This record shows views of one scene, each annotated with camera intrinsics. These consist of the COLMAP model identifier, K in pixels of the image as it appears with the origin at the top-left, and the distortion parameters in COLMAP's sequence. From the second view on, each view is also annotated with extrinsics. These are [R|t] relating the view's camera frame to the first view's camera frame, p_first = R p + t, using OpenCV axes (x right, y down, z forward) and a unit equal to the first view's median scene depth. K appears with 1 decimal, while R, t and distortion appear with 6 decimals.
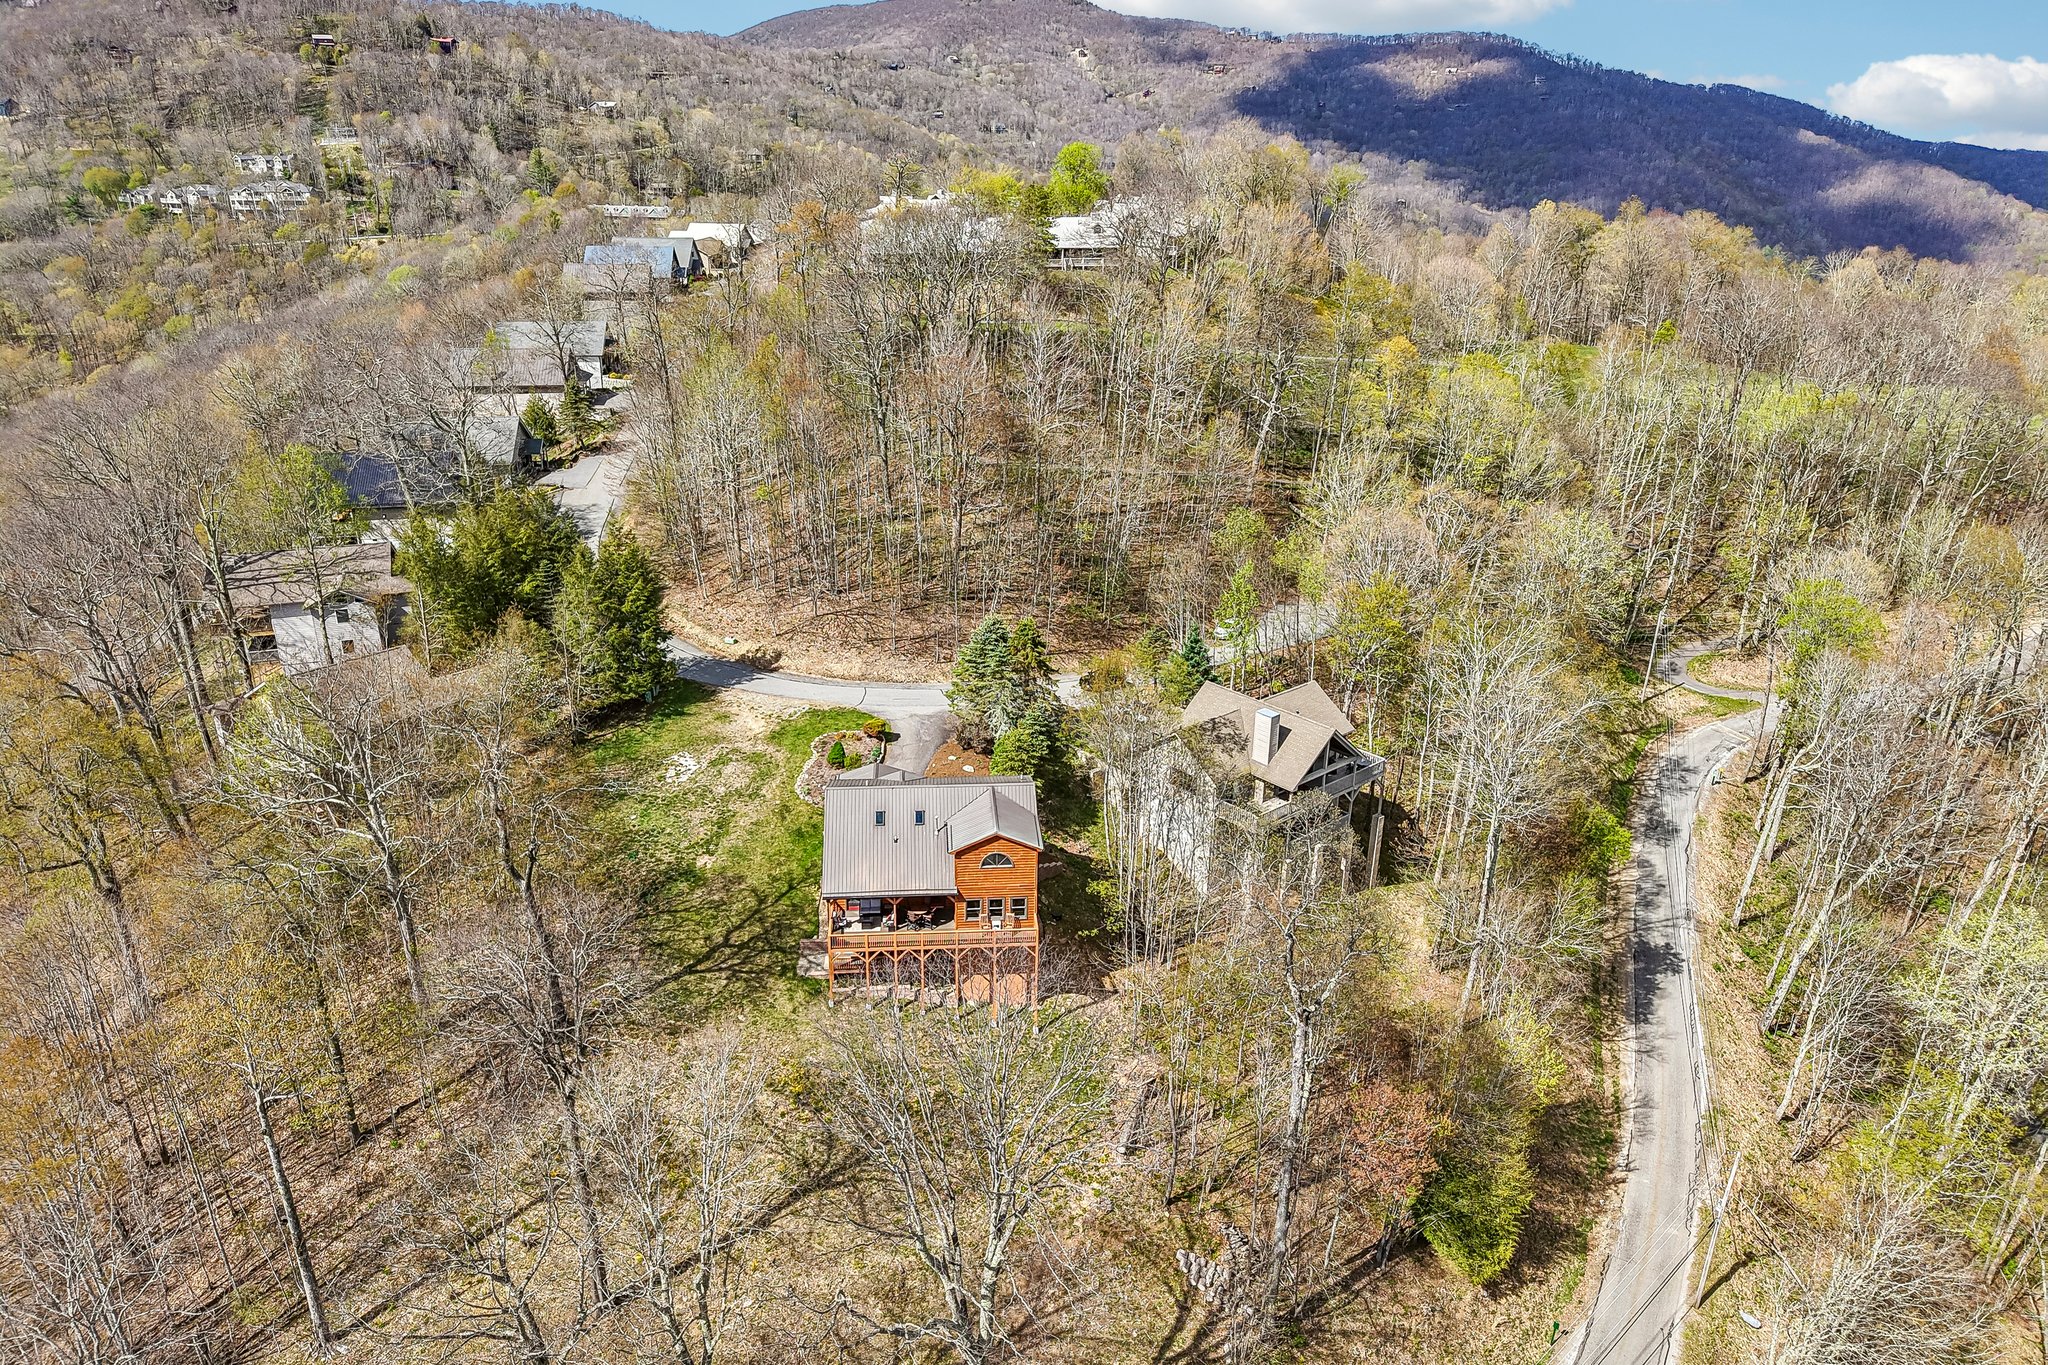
lens RADIAL K [[1343.0, 0, 1060.9], [0, 1343.0, 639.2], [0, 0, 1]] dist [0.015427, -0.001046]
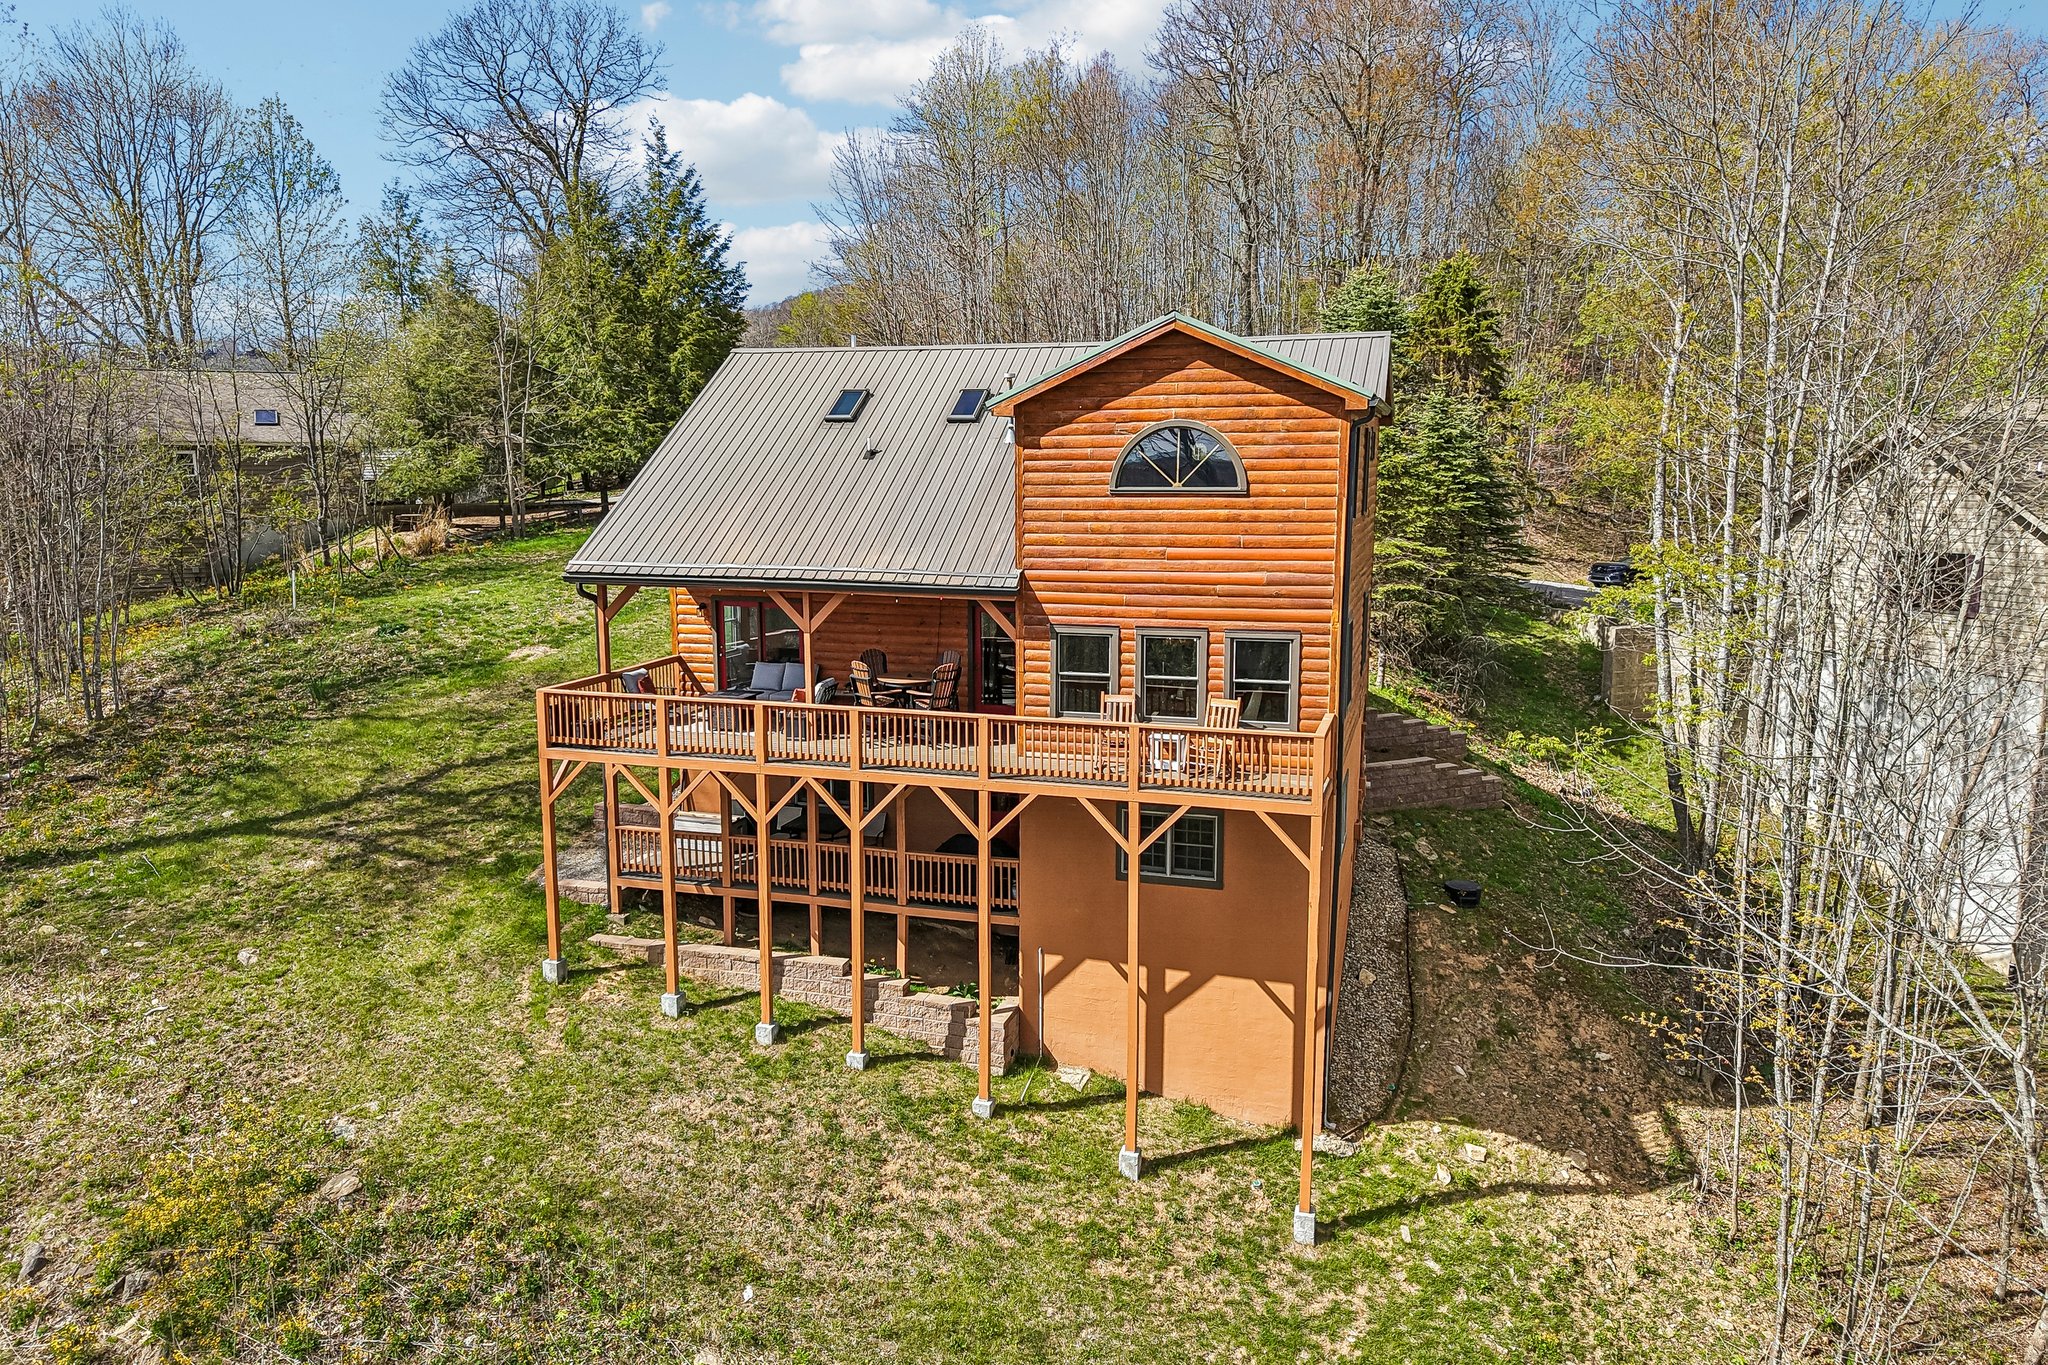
lens RADIAL K [[1375.8, 0, 1024.0], [0, 1375.8, 682.5], [0, 0, 1]] dist [0.004909, -0.001975]
pose [[0.920812, 0.034716, -0.388458, 0.024355], [-0.108214, 0.979664, -0.168964, 0.228909], [0.374693, 0.197621, 0.905843, 0.700763]]
